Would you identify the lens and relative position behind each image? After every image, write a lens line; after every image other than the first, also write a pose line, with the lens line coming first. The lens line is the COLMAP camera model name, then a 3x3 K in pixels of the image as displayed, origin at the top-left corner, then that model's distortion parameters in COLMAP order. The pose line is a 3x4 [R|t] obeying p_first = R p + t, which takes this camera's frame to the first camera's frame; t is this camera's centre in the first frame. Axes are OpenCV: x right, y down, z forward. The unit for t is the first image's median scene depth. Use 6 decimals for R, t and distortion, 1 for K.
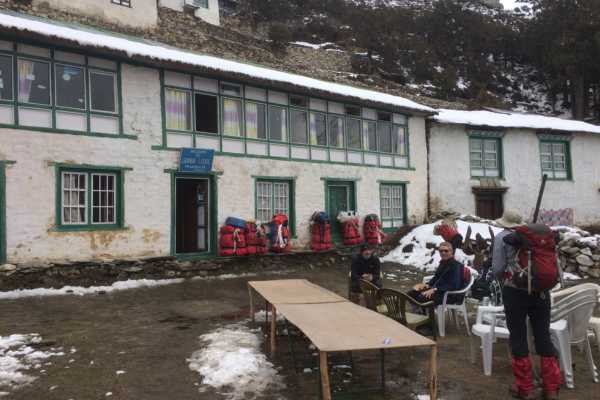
lens RADIAL K [[444.7, 0, 300.0], [0, 444.7, 200.0], [0, 0, 1]] dist [-0.007830, -0.005920]
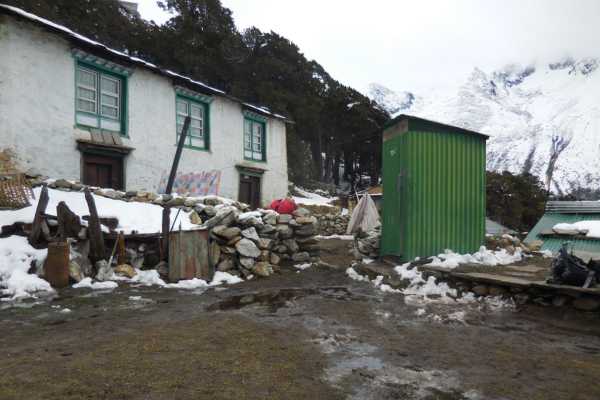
lens RADIAL K [[444.7, 0, 300.0], [0, 444.7, 200.0], [0, 0, 1]] dist [-0.007830, -0.005920]
pose [[0.702959, 0.029695, 0.710611, 0.236609], [-0.041161, 0.999152, -0.001035, 0.061168], [-0.710039, -0.028522, 0.703585, 0.473423]]
